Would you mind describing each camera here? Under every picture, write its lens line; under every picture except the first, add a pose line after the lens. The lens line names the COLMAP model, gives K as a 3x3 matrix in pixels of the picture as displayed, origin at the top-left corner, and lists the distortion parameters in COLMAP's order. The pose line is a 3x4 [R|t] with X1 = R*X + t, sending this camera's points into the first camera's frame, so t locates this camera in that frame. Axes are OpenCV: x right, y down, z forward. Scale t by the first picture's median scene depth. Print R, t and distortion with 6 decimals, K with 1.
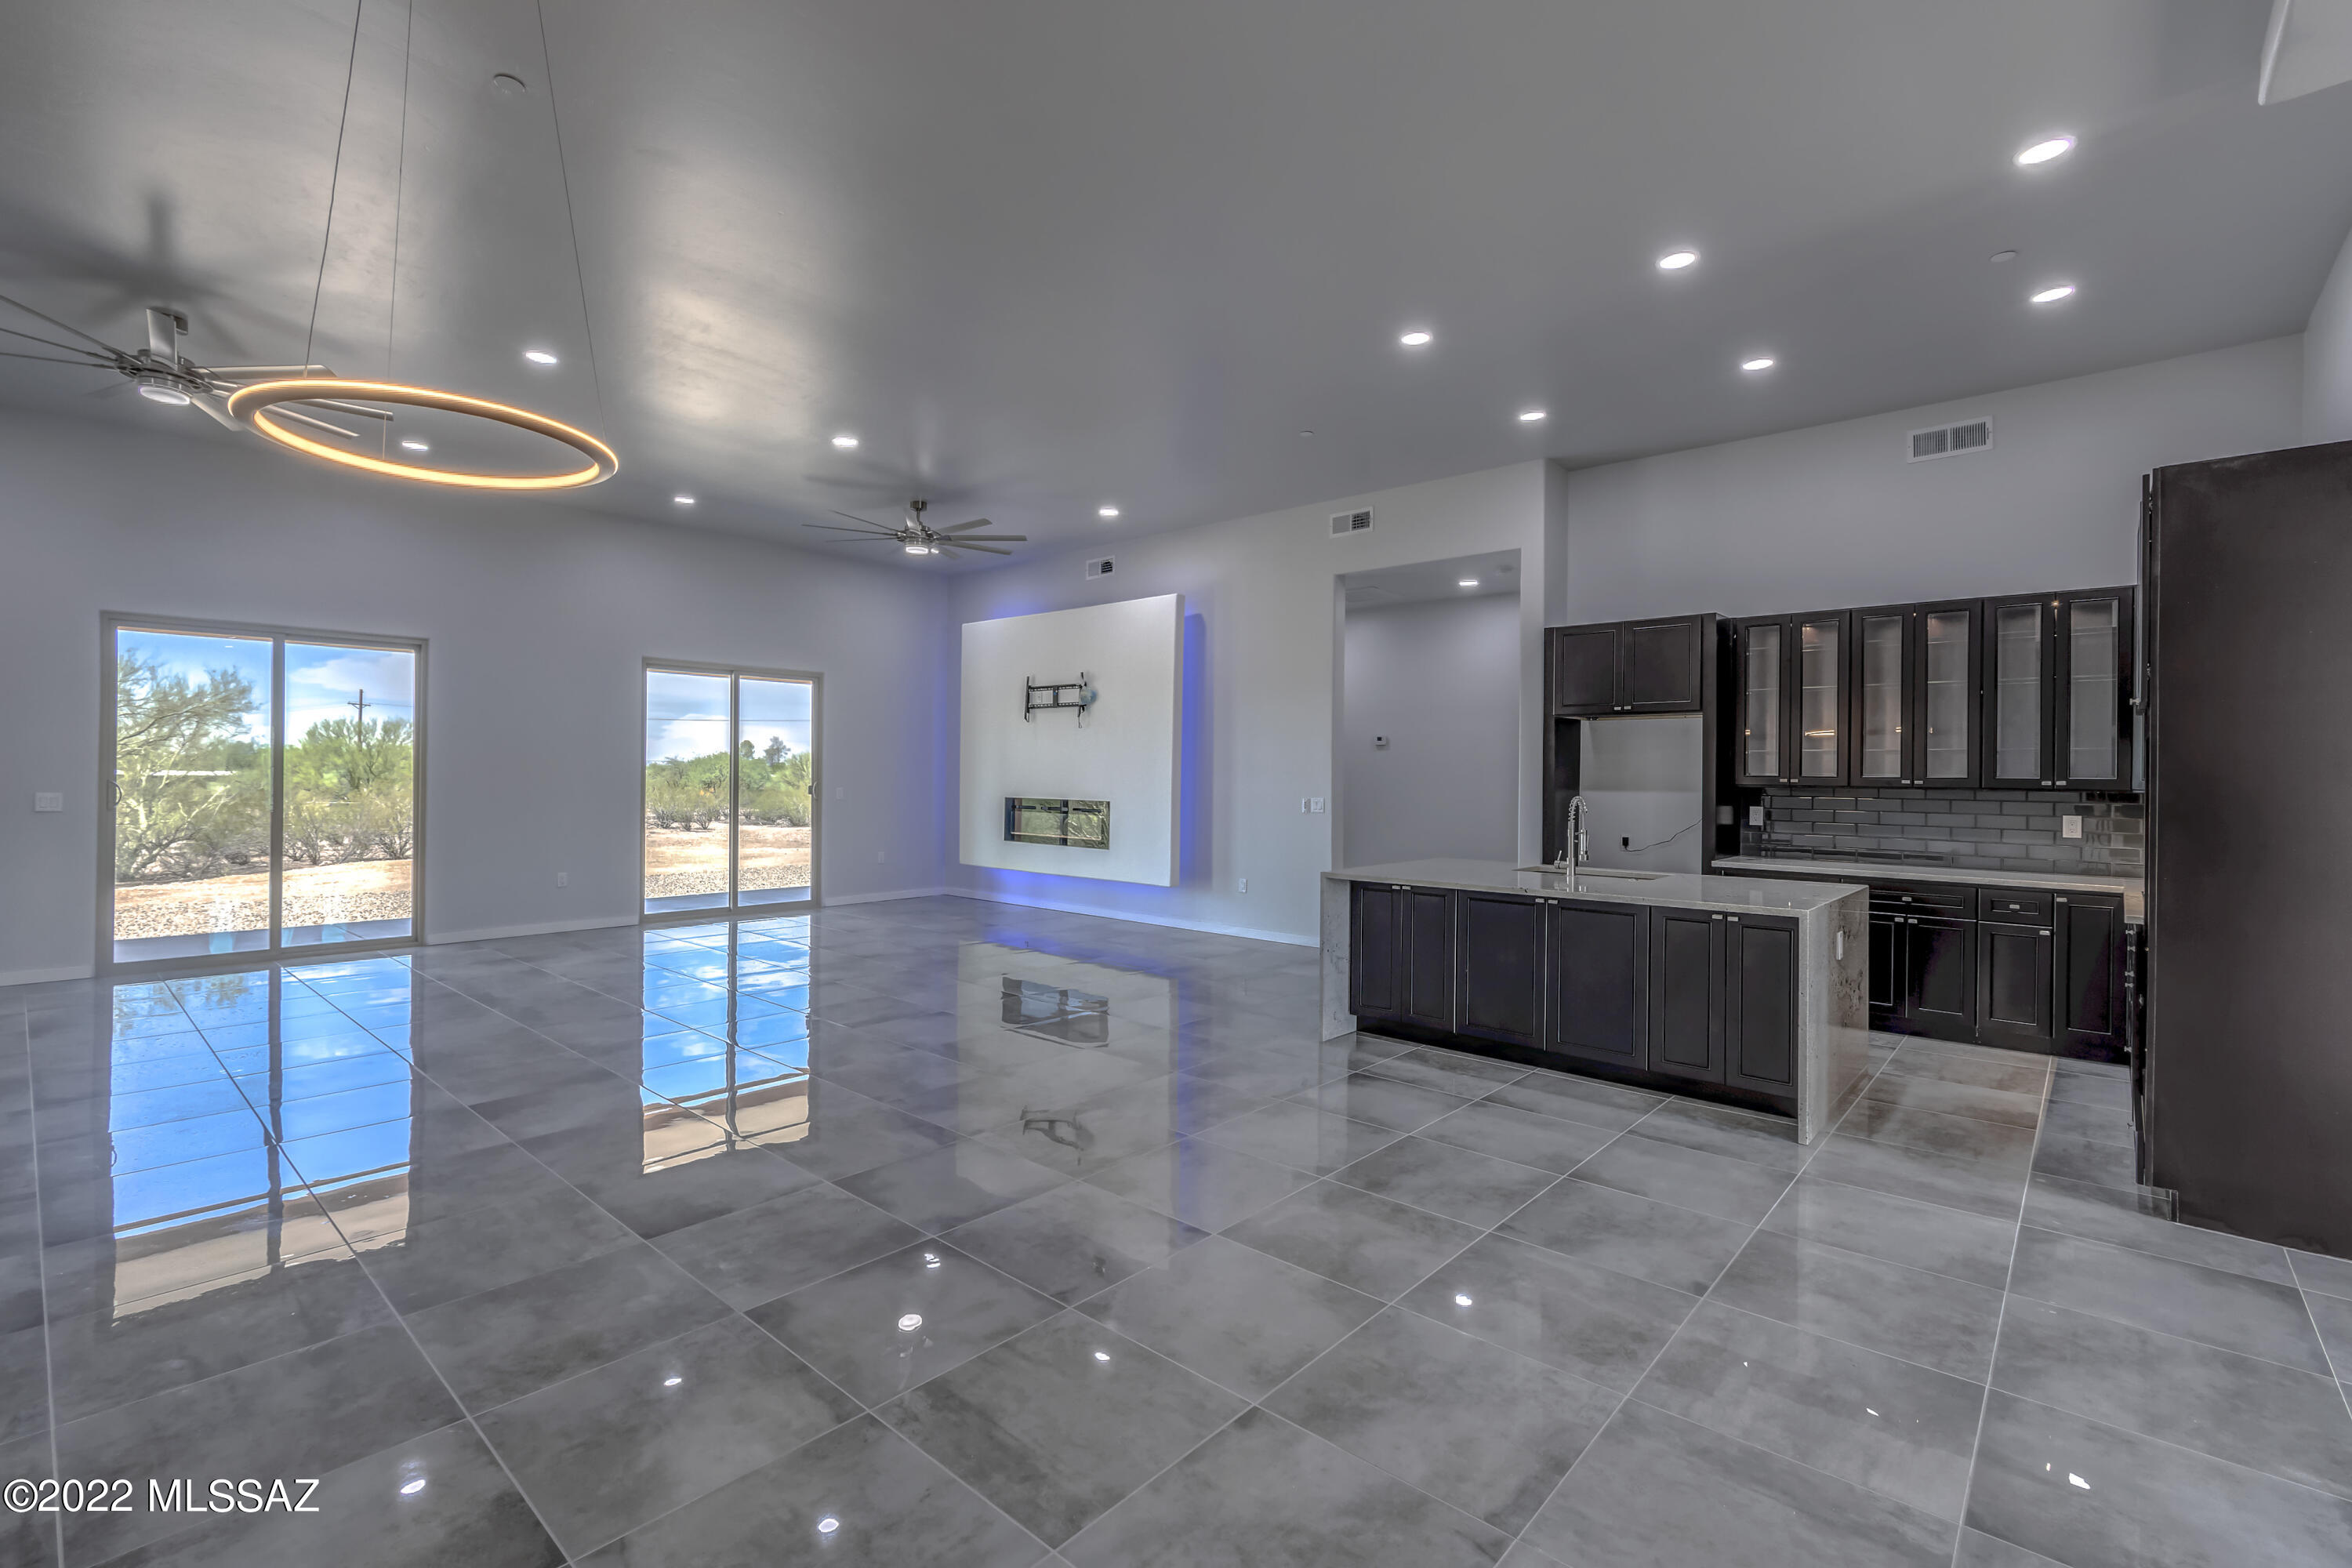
lens RADIAL K [[1033.9, 0, 1156.4], [0, 1033.9, 777.1], [0, 0, 1]] dist [0.000709, 0.000355]
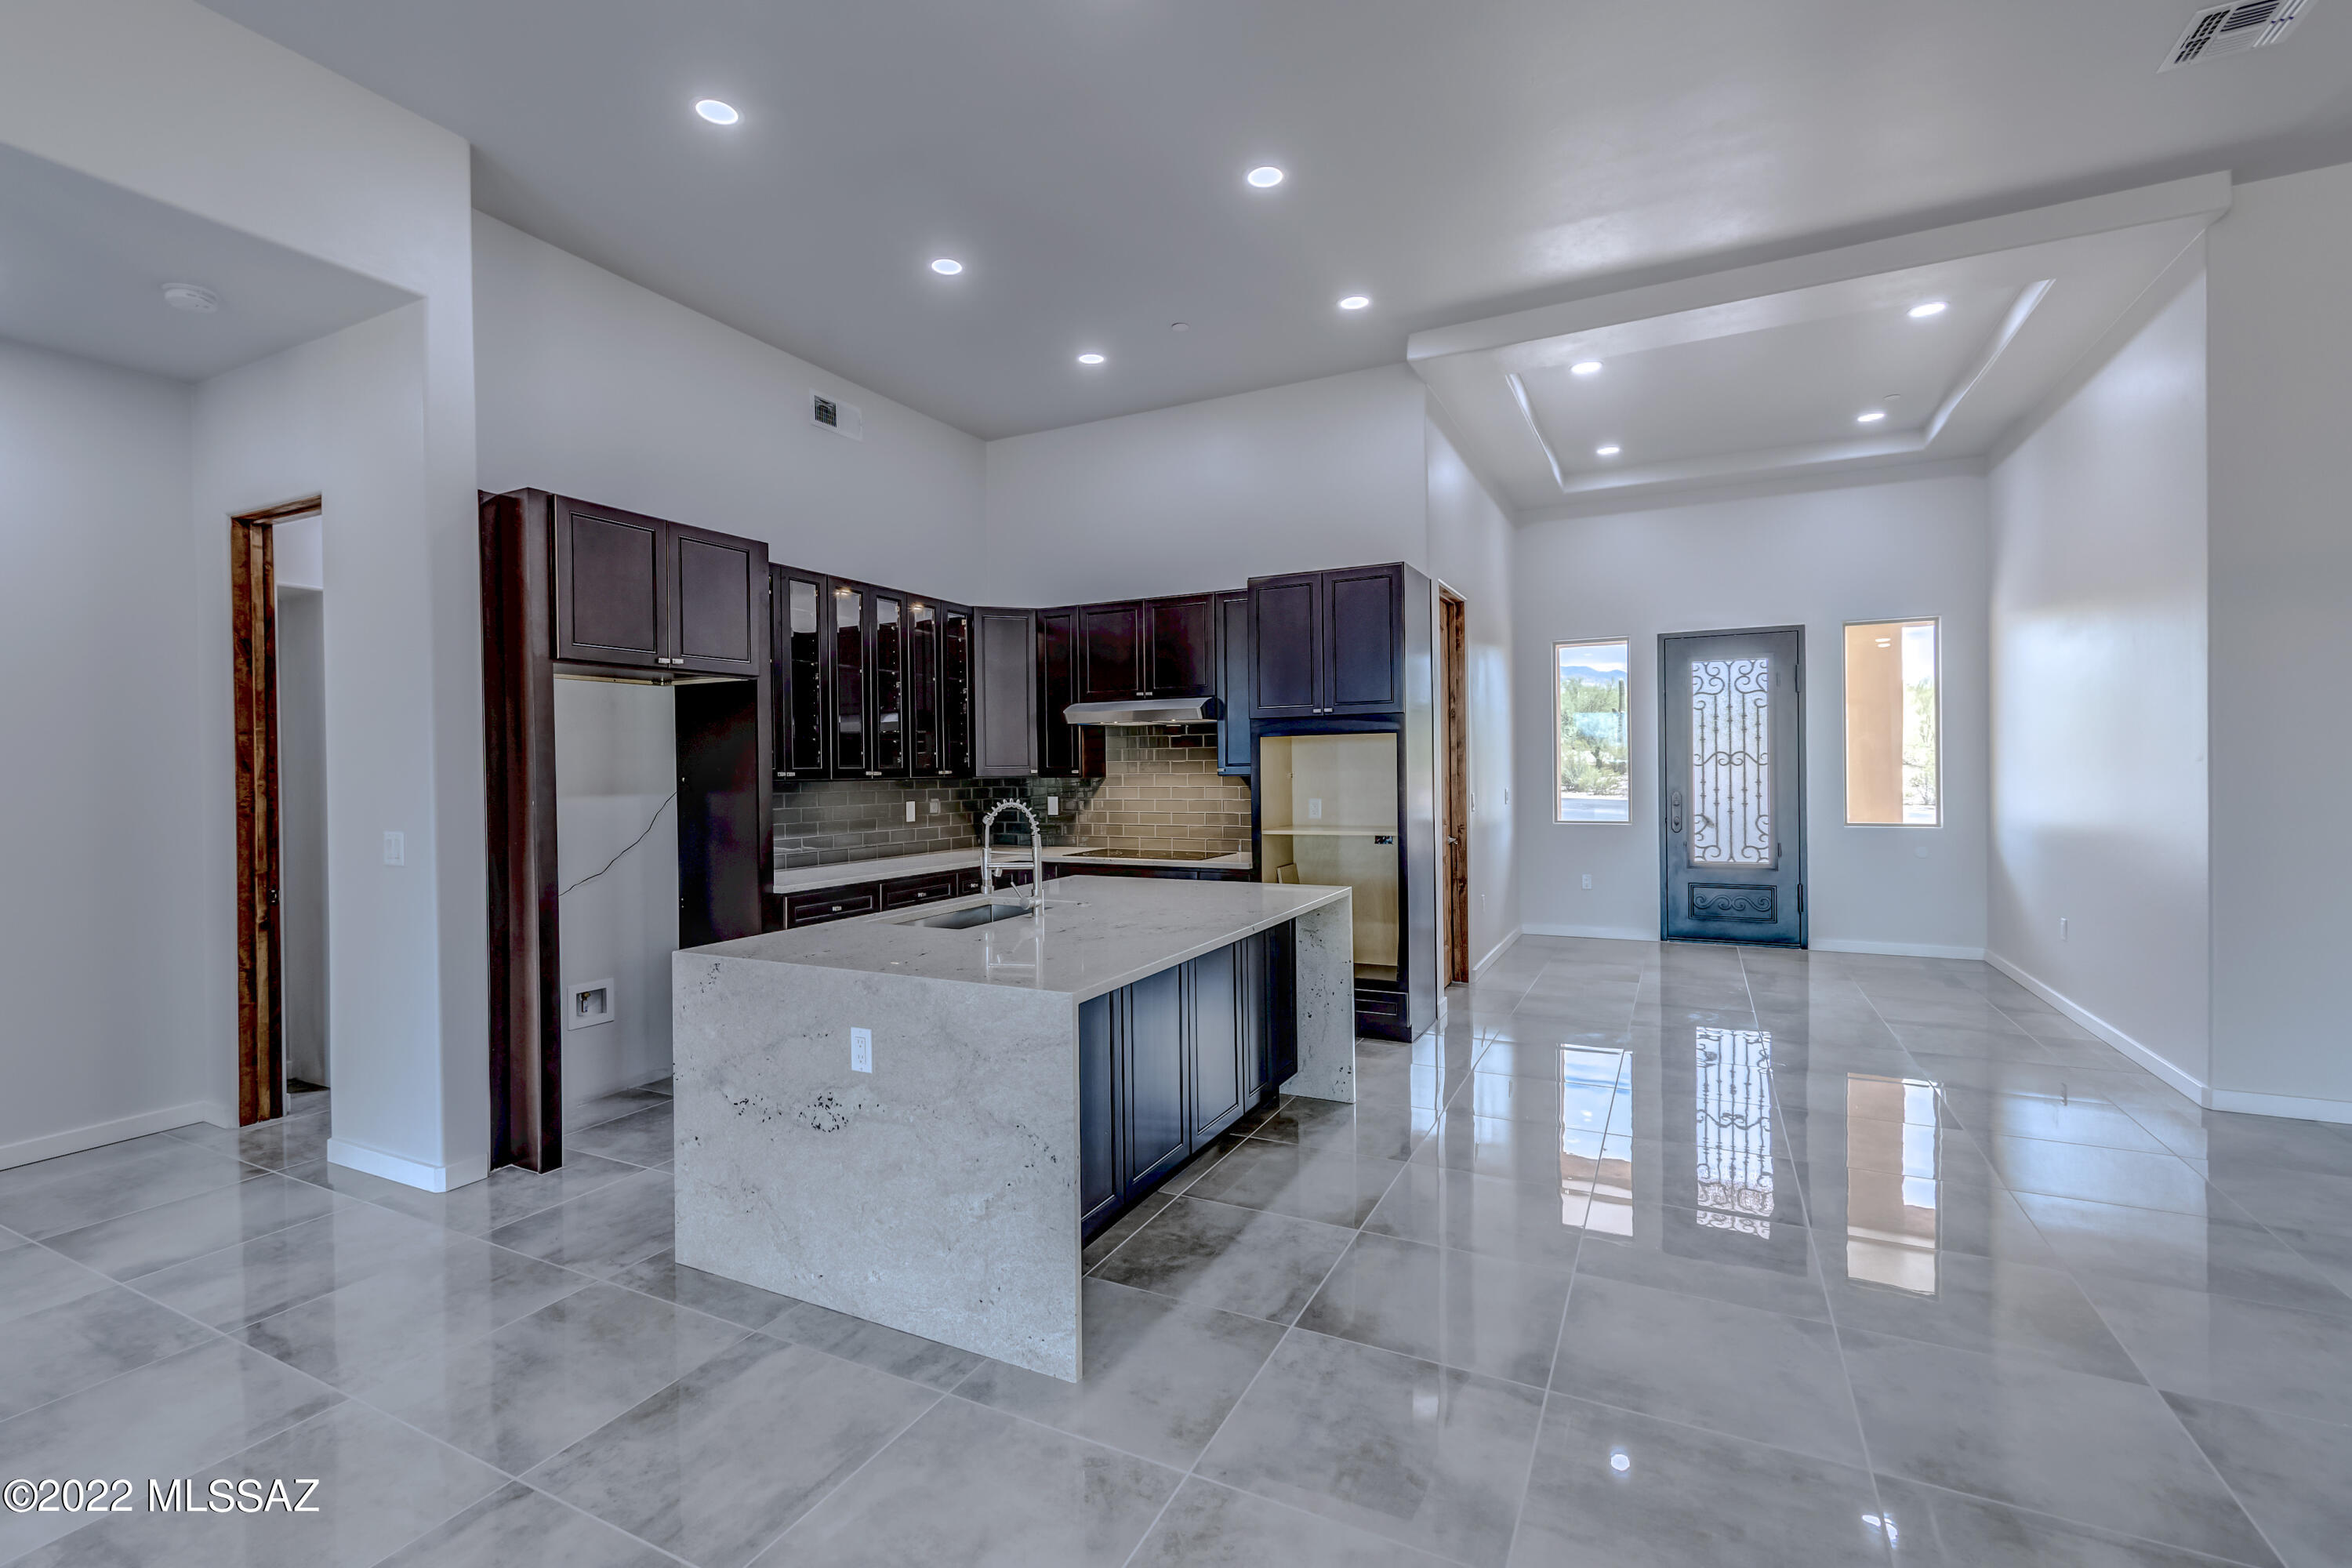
lens RADIAL K [[1033.9, 0, 1170.2], [0, 1033.9, 775.8], [0, 0, 1]] dist [0.000709, 0.000355]
pose [[-0.255389, -0.016497, 0.966698, -0.187810], [0.012200, 0.999720, 0.020284, -0.006663], [-0.966761, 0.016974, -0.255116, 0.742421]]
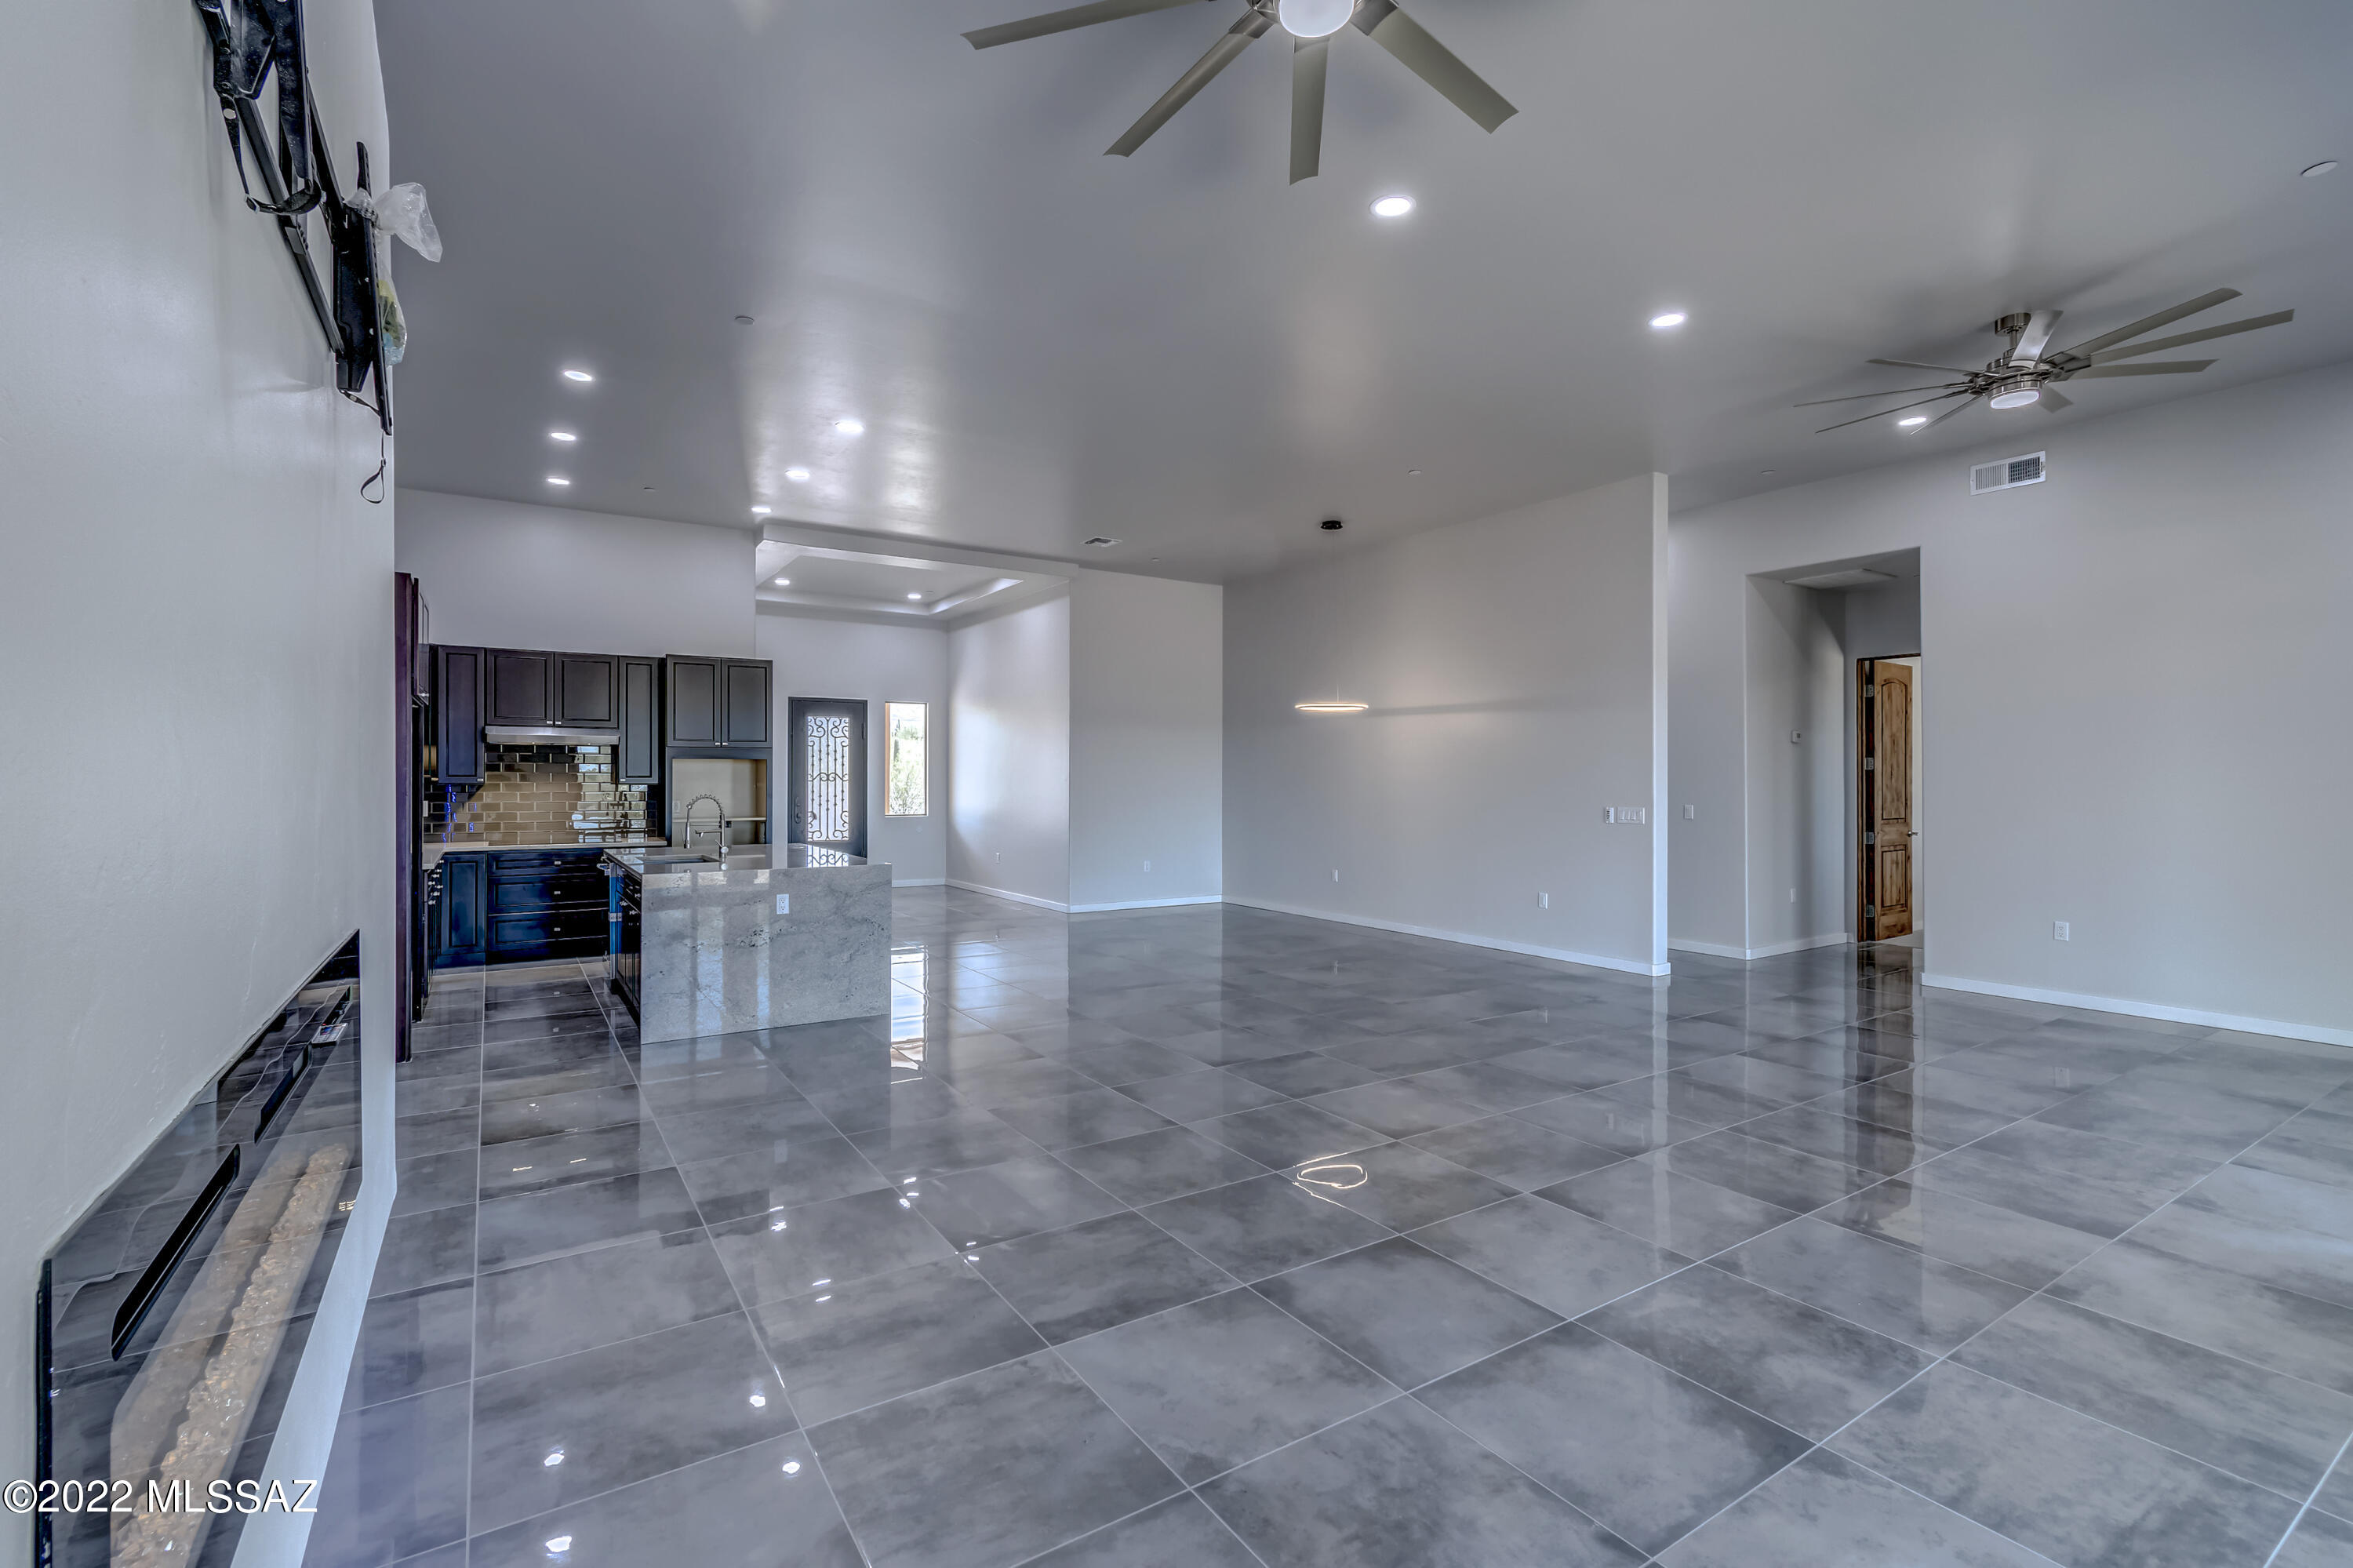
lens RADIAL K [[1034.4, 0, 1170.3], [0, 1034.4, 781.2], [0, 0, 1]] dist [0.000709, 0.000355]
pose [[-0.967273, -0.015405, 0.253271, -0.345933], [-0.013893, 0.999873, 0.007757, -0.011721], [-0.253359, 0.003984, -0.967364, 1.708102]]
